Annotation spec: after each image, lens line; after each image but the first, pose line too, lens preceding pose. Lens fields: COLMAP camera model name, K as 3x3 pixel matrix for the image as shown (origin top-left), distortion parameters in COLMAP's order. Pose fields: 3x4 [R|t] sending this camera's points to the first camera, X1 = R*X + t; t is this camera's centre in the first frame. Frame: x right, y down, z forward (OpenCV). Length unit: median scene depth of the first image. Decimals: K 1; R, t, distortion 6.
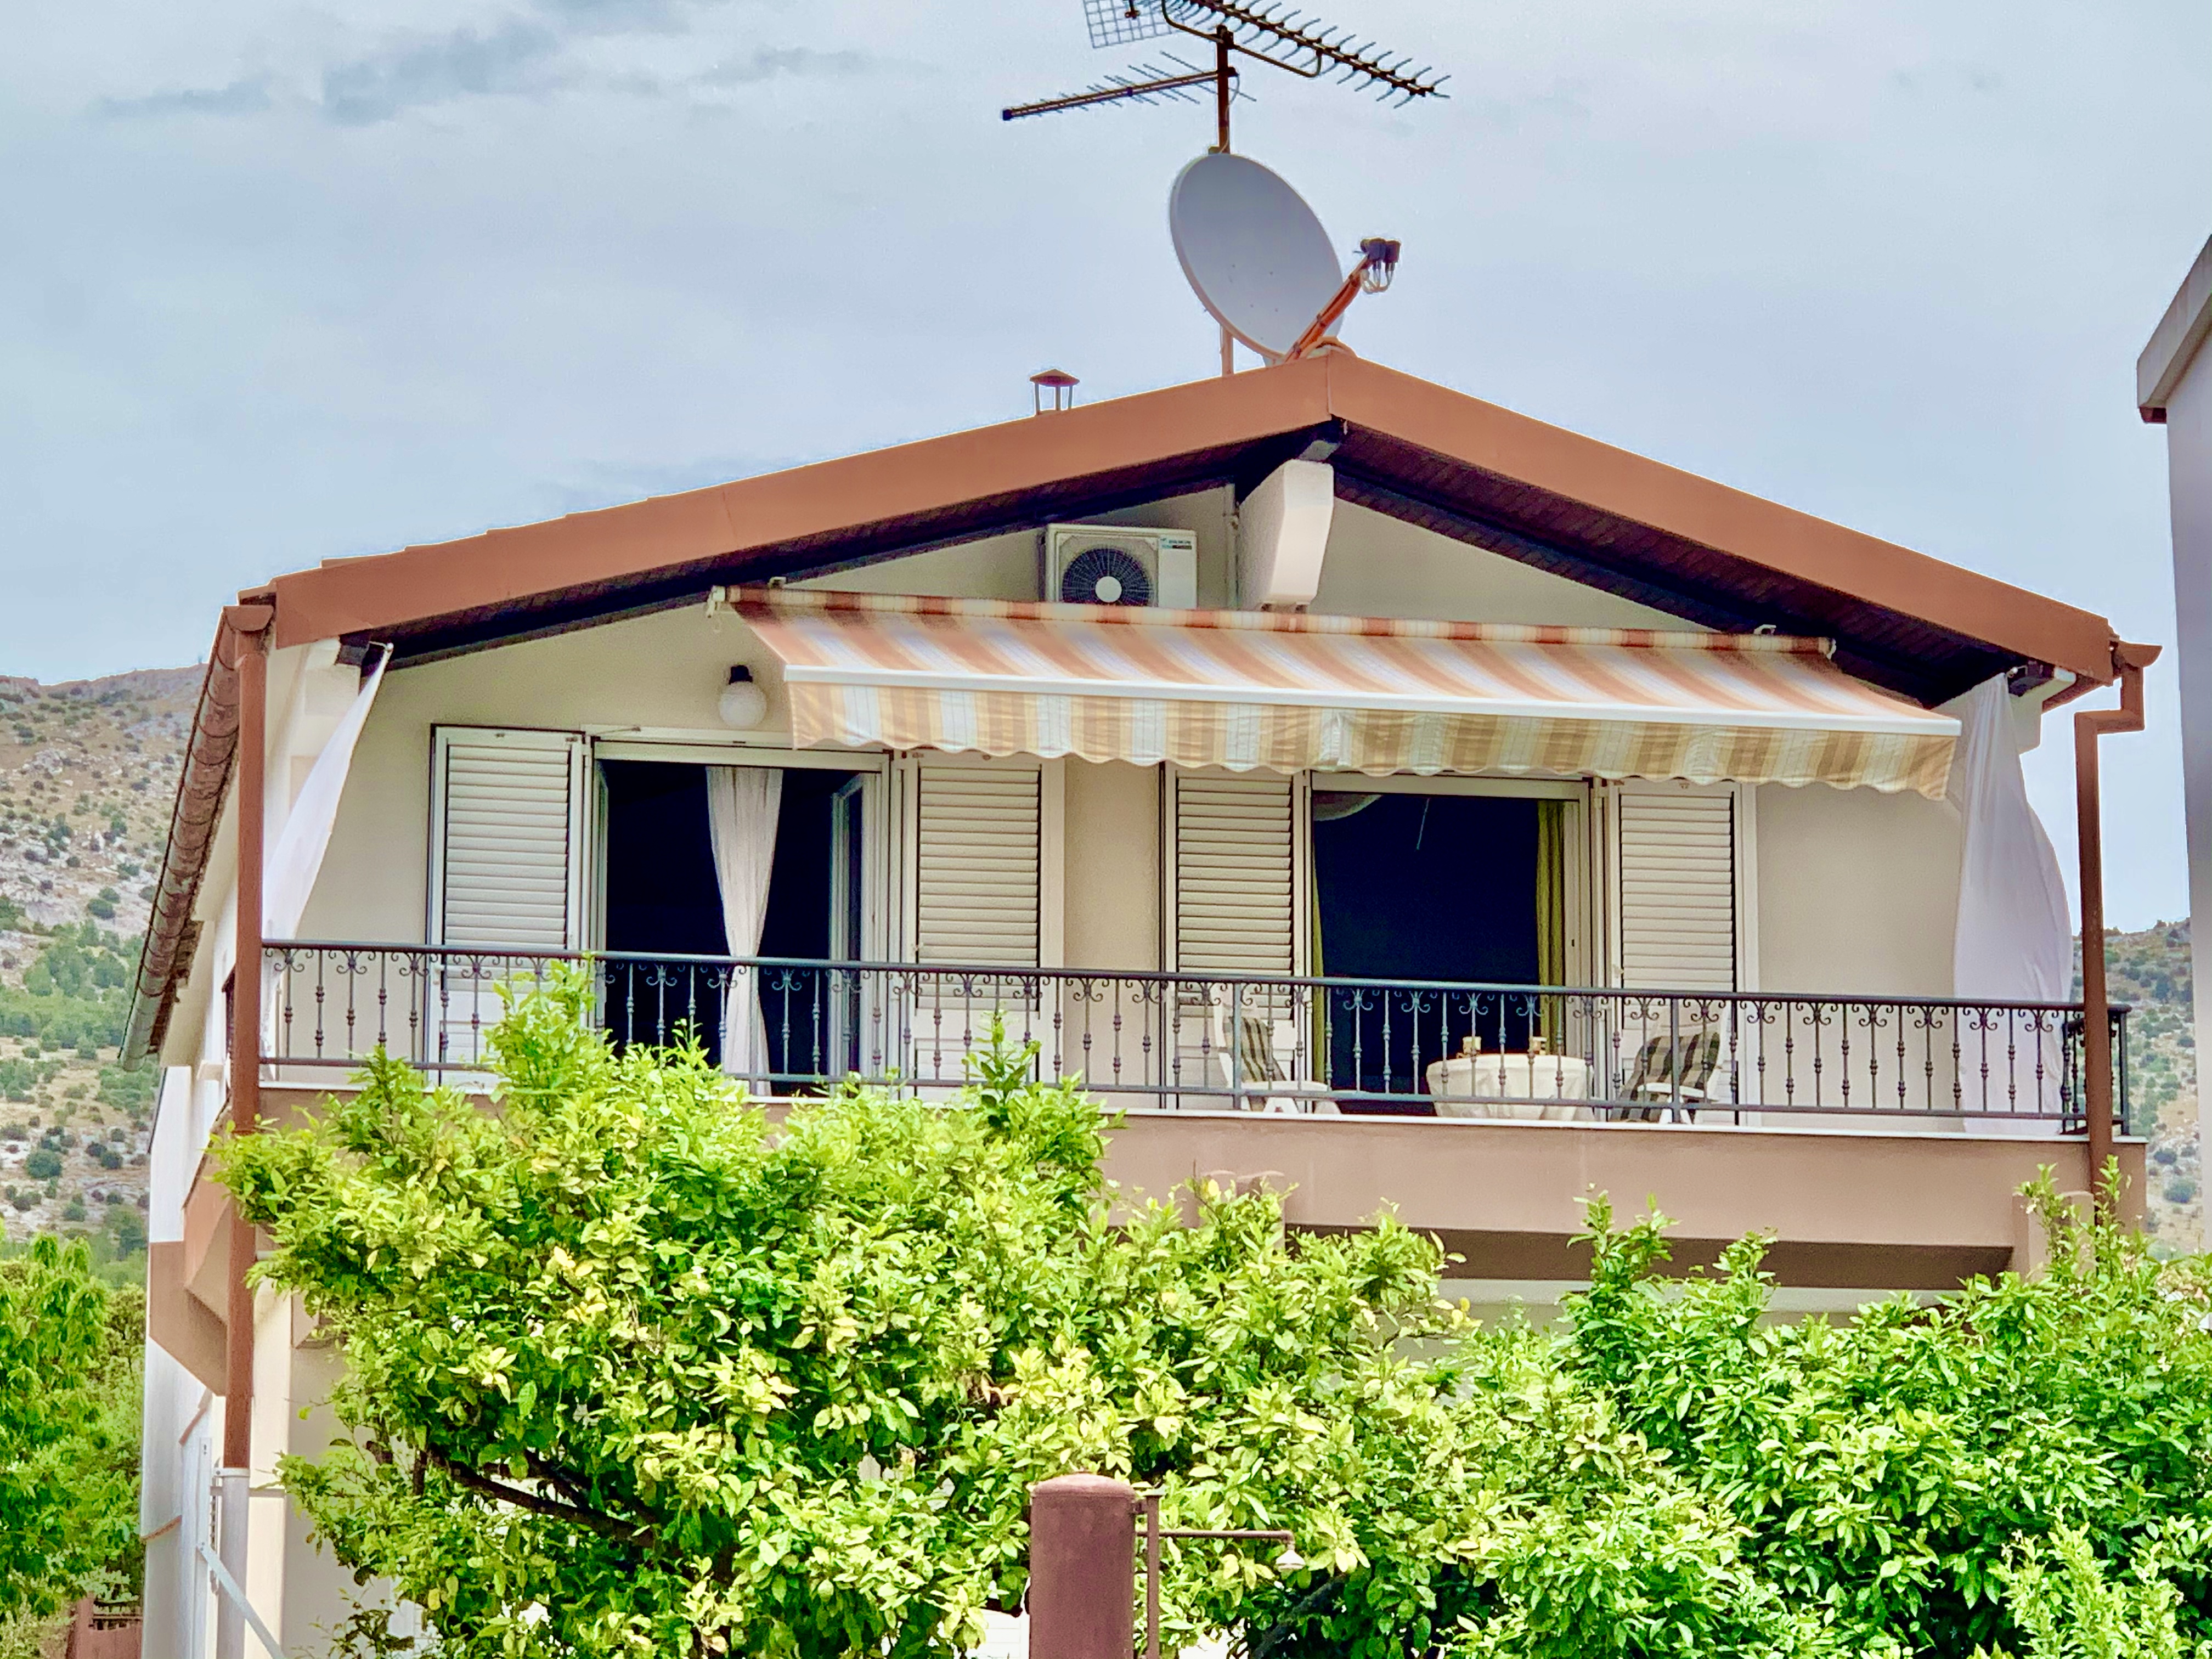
lens RADIAL K [[5983.5, 0, 1109.1], [0, 5983.5, 828.0], [0, 0, 1]] dist [-0.093294, 0.000000]
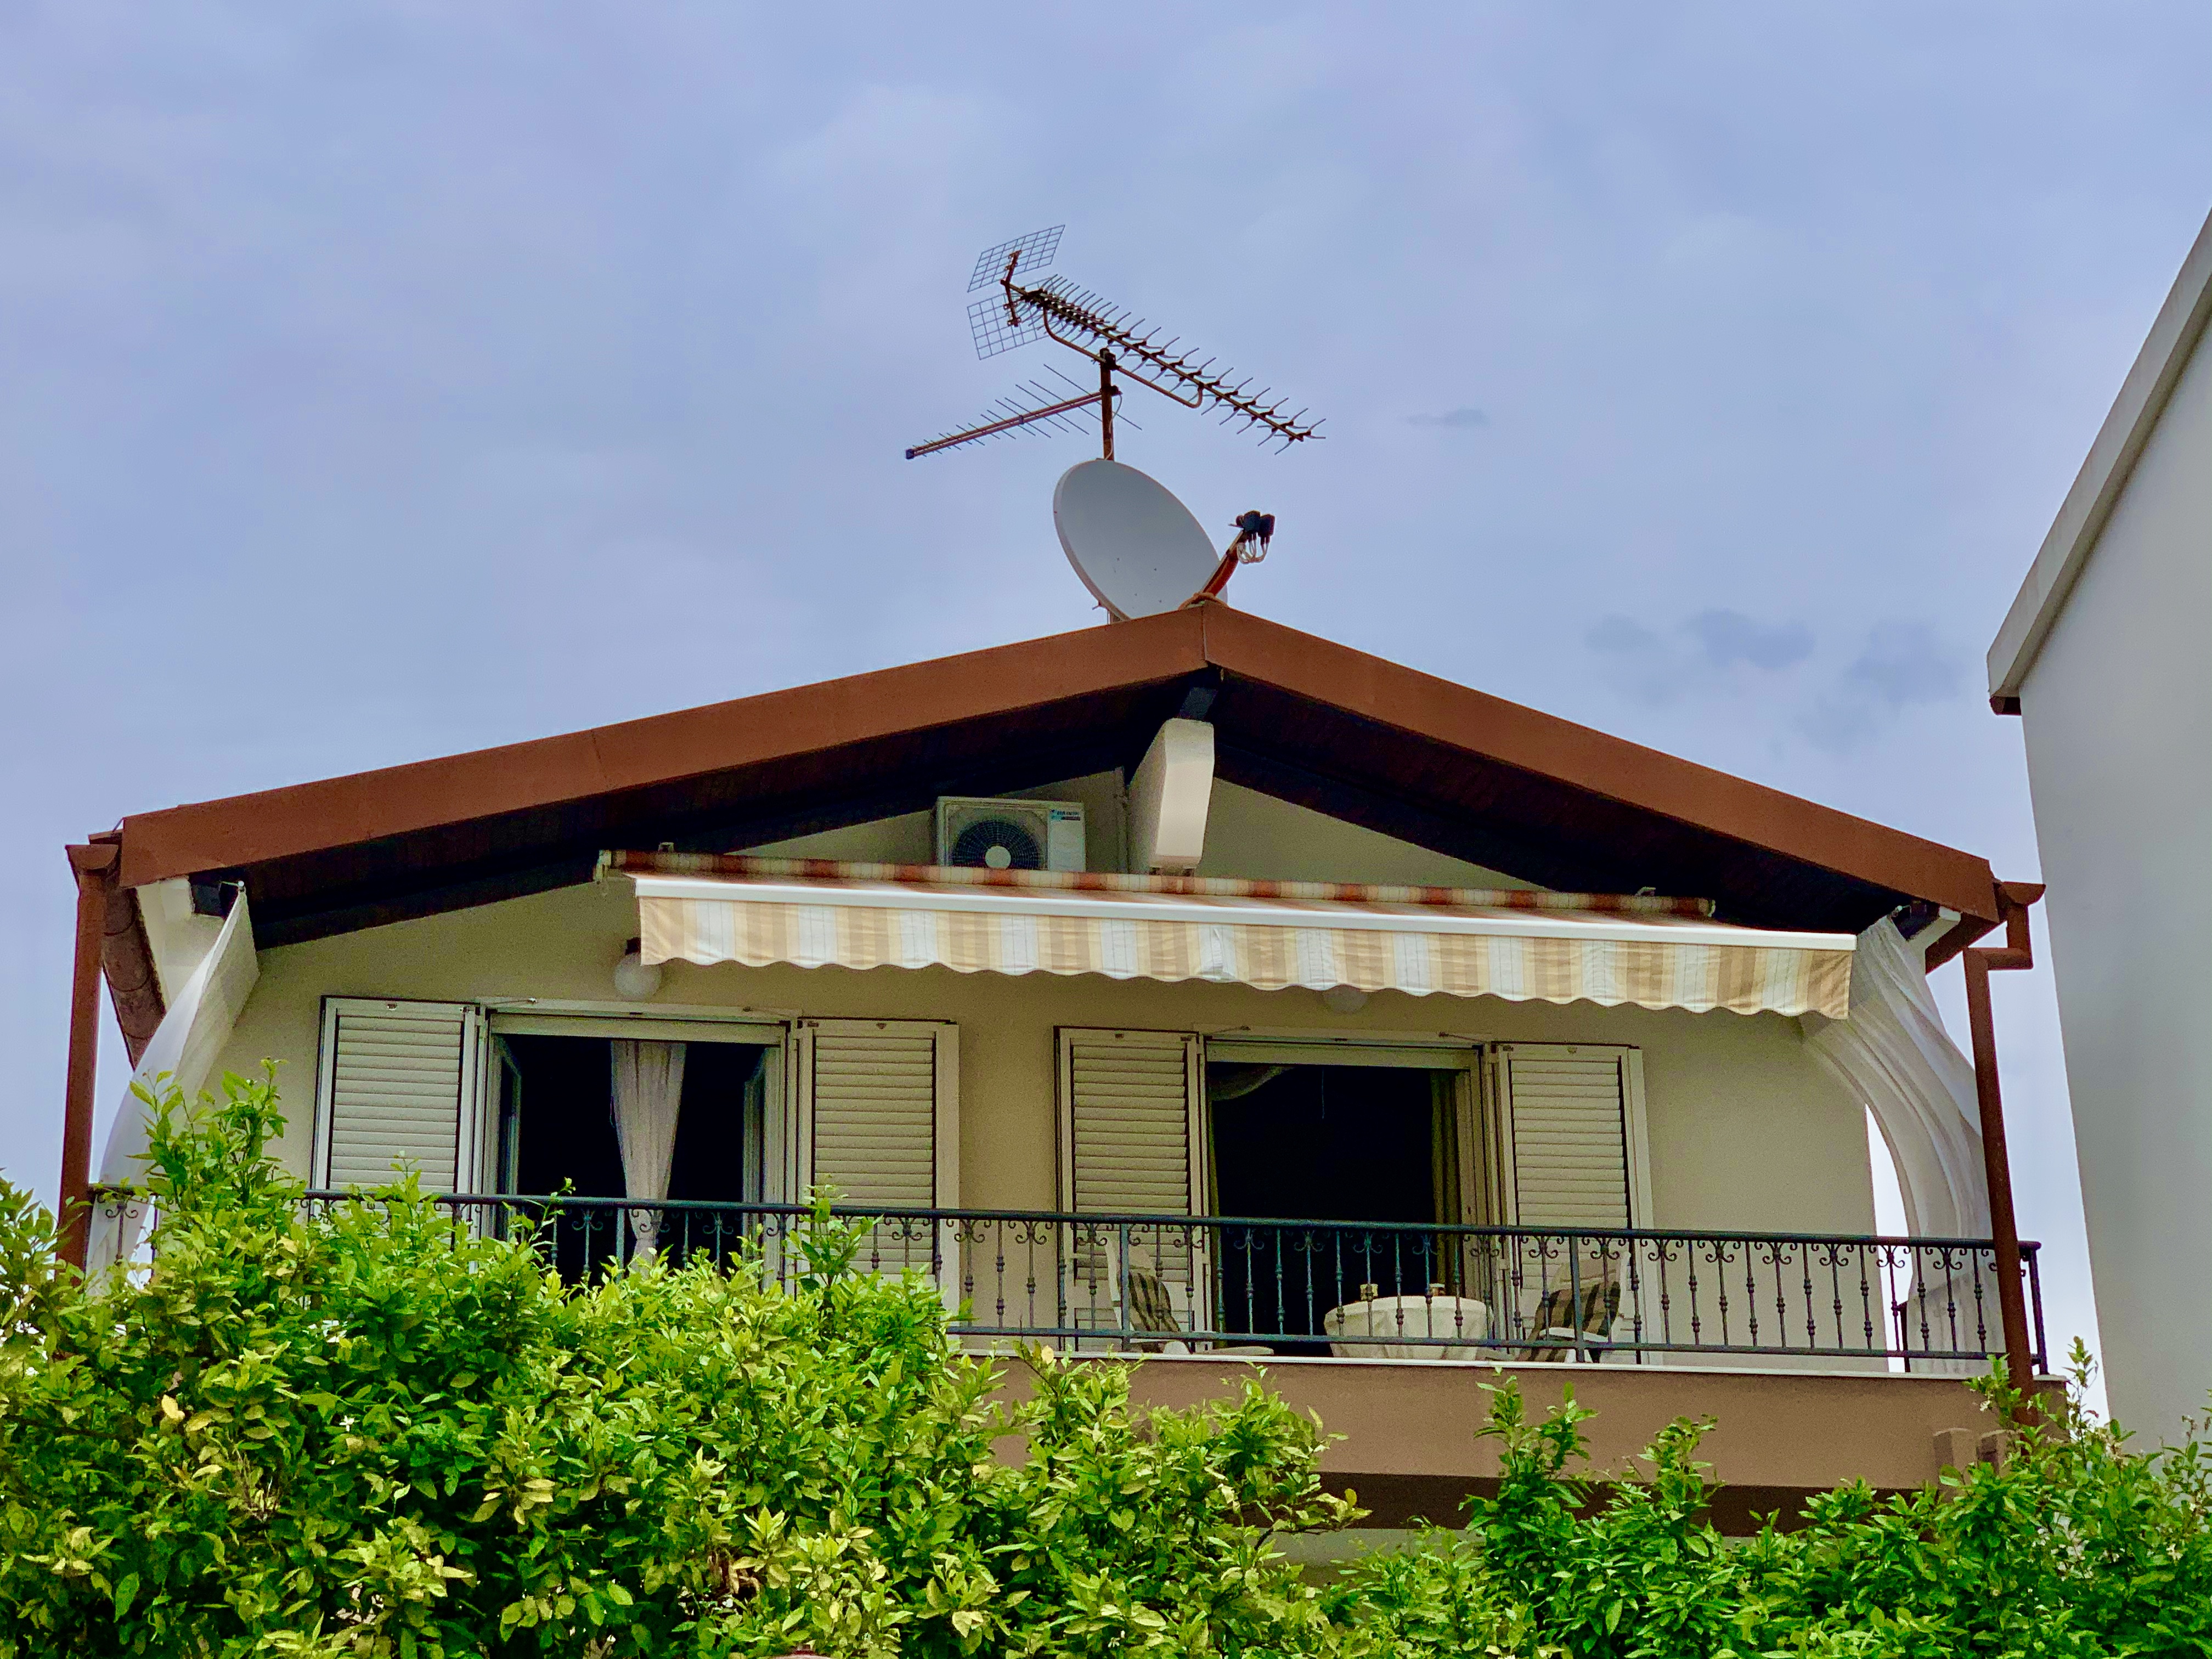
lens RADIAL K [[3747.0, 0, 1101.5], [0, 3747.0, 831.9], [0, 0, 1]] dist [0.060926, 0.000000]
pose [[0.999492, -0.025863, -0.018610, 0.030421], [0.022632, 0.987390, -0.156680, 0.058108], [0.022427, 0.156179, 0.987474, 0.380806]]
